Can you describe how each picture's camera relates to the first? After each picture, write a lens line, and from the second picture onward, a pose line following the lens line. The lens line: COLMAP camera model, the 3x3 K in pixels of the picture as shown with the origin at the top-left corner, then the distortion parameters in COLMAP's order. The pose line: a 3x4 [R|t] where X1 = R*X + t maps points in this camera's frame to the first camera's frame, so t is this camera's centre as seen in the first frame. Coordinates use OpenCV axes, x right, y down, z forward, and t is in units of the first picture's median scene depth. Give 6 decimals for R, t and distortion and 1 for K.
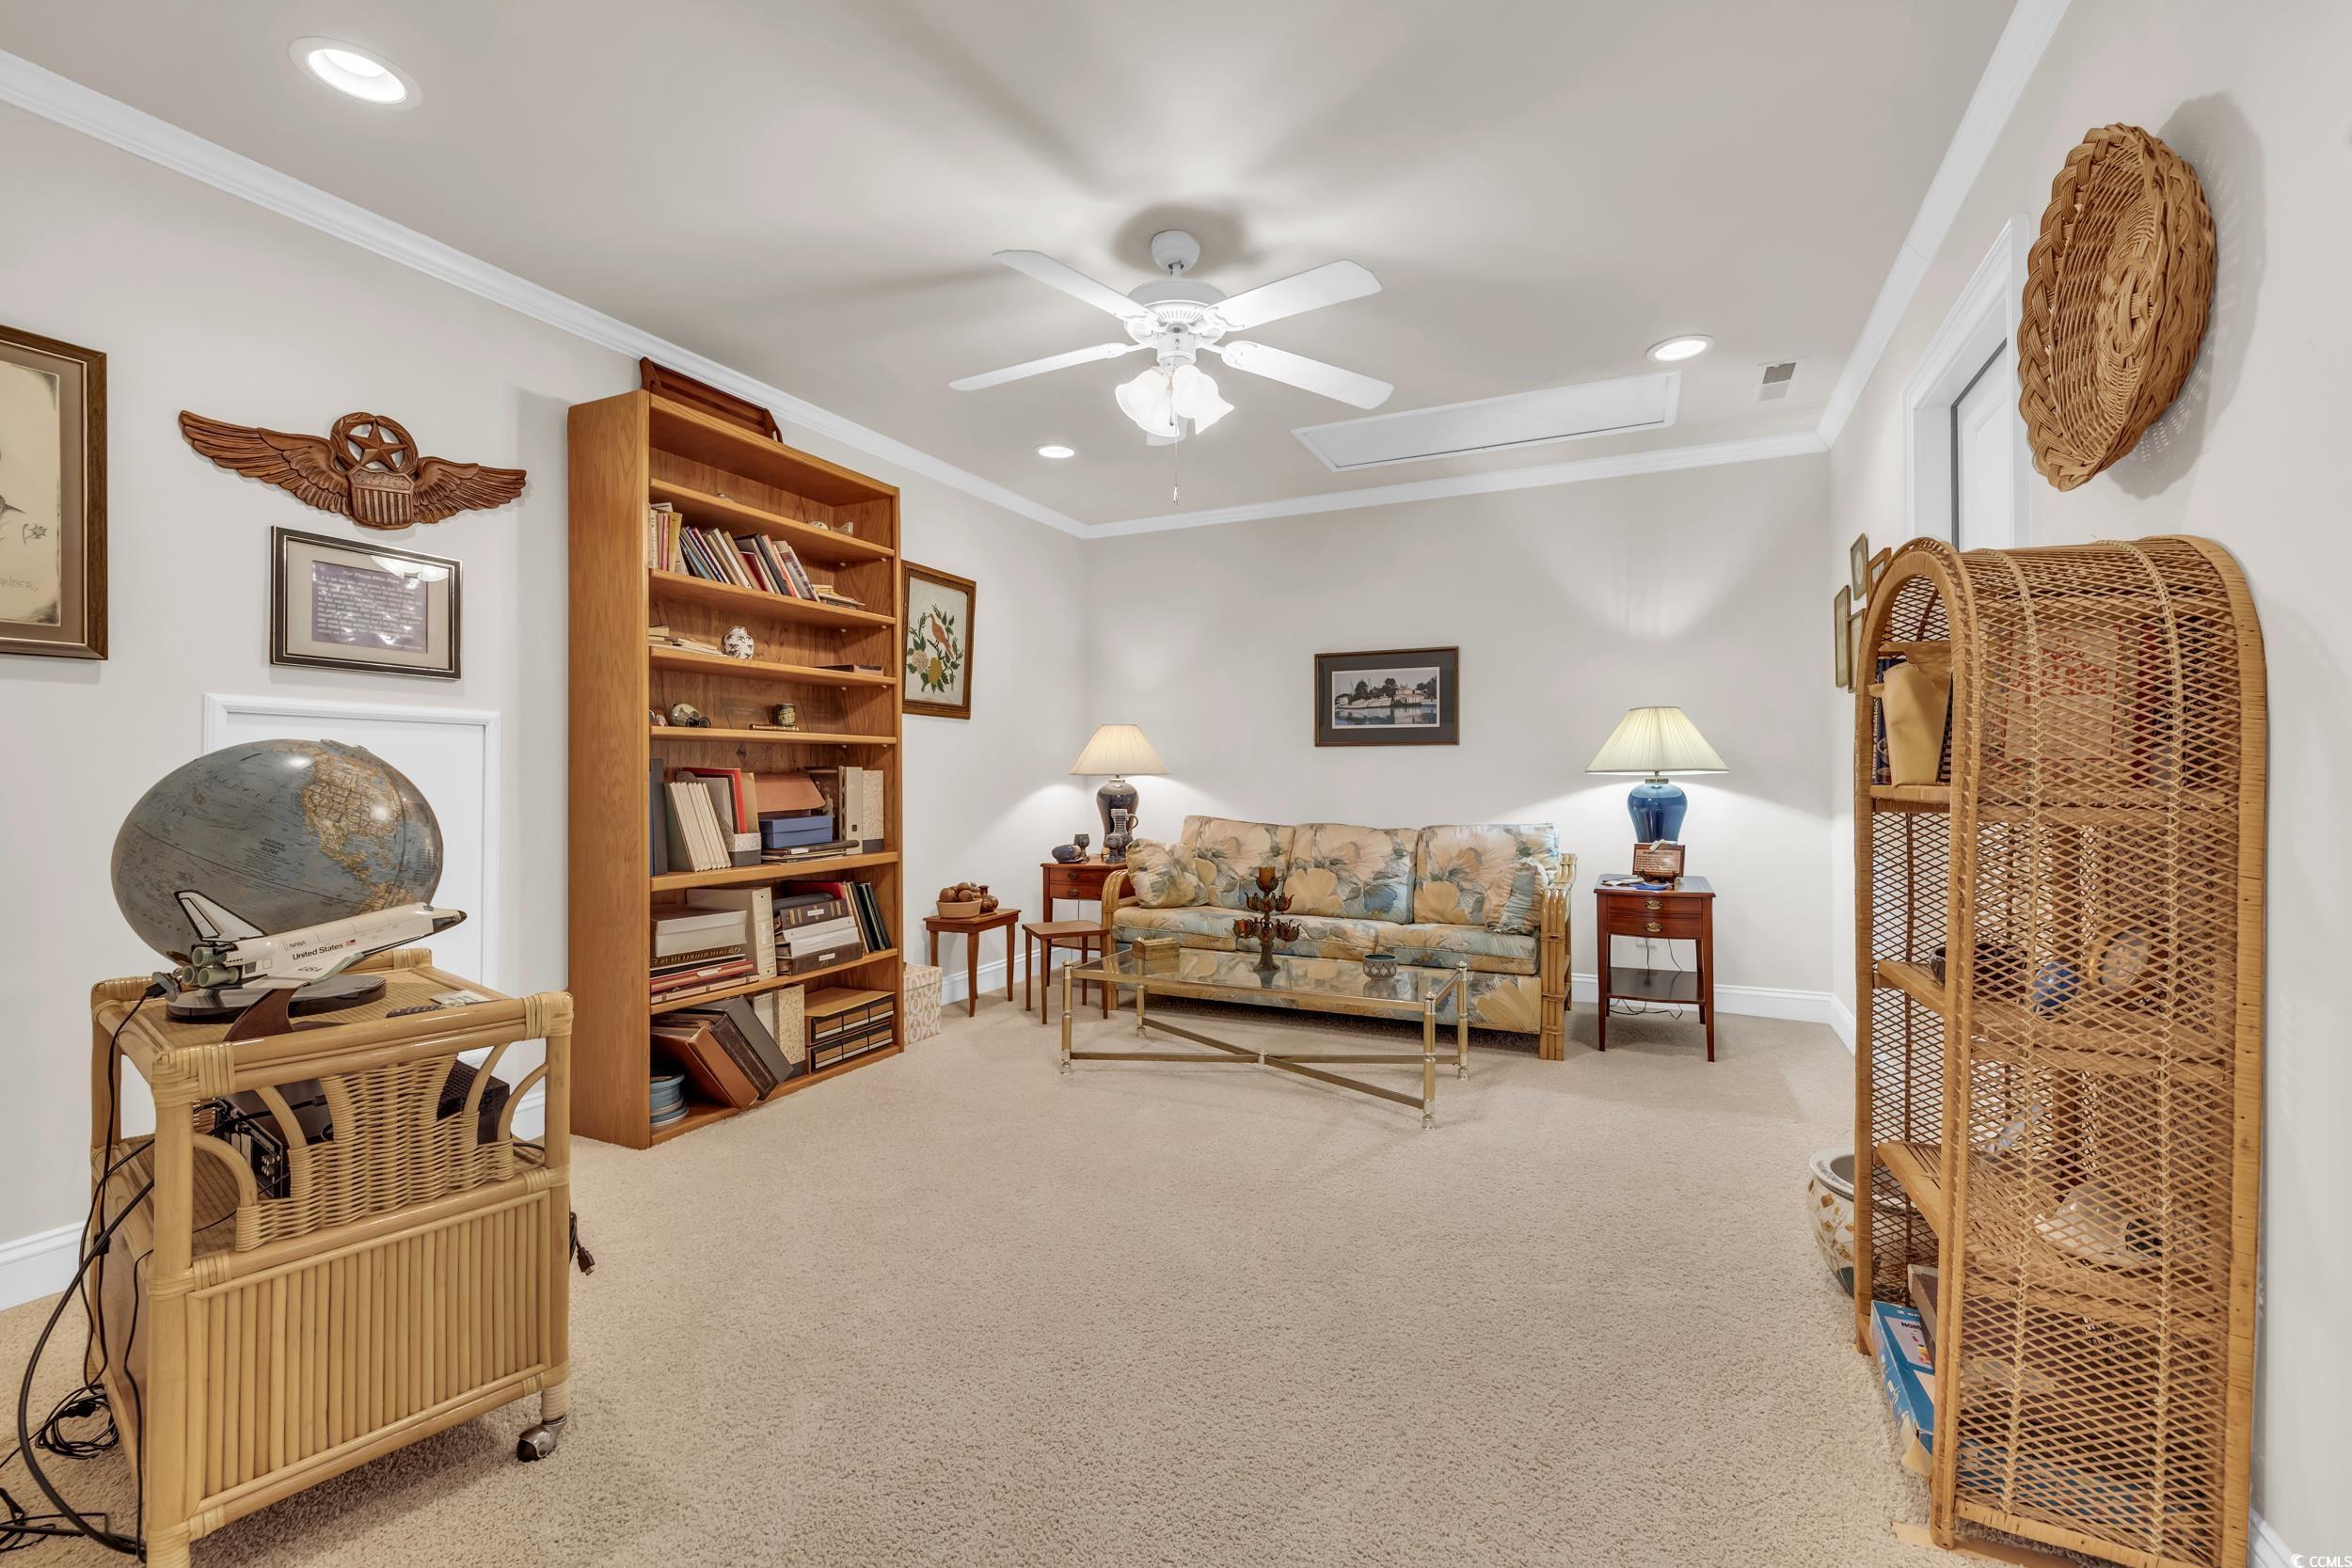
lens RADIAL K [[1011.6, 0, 1169.5], [0, 1011.6, 773.2], [0, 0, 1]] dist [0.002394, 0.000262]
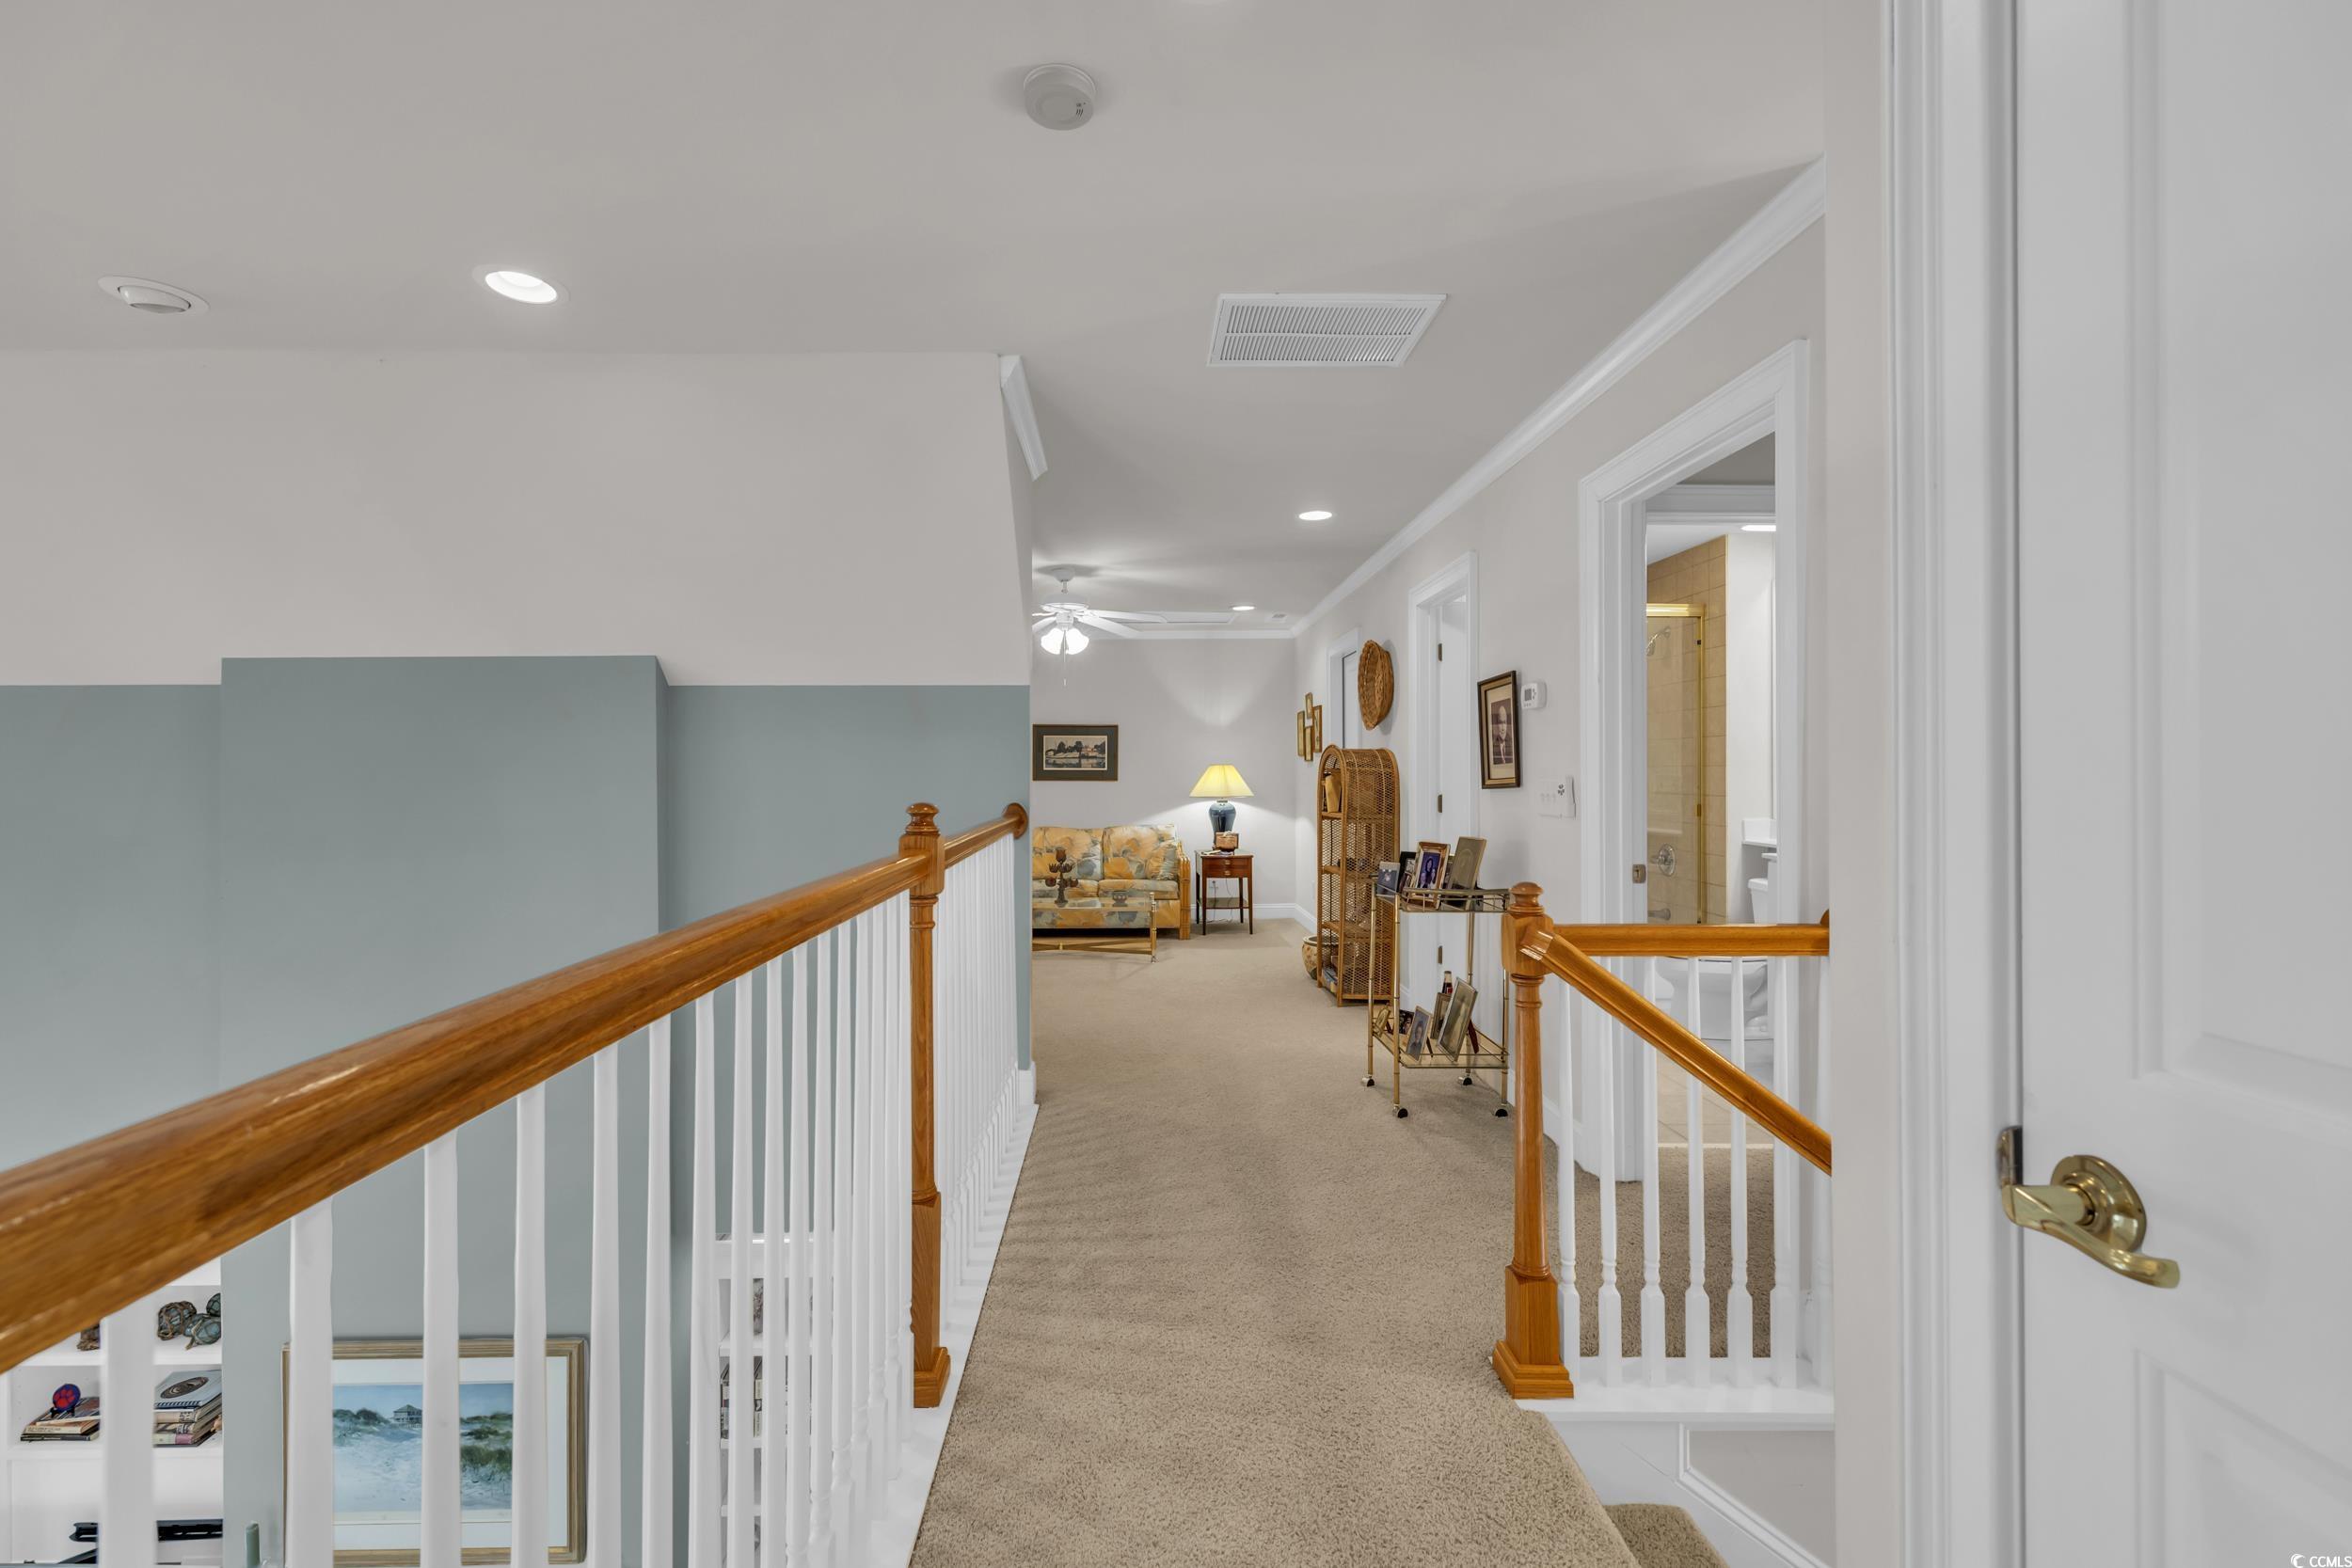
lens RADIAL K [[1011.6, 0, 1183.9], [0, 1011.6, 775.3], [0, 0, 1]] dist [0.002394, 0.000262]
pose [[0.875423, 0.000239, 0.483357, -0.570356], [-0.001492, 0.999996, 0.002208, -0.050349], [-0.483355, -0.002654, 0.875421, -0.734601]]
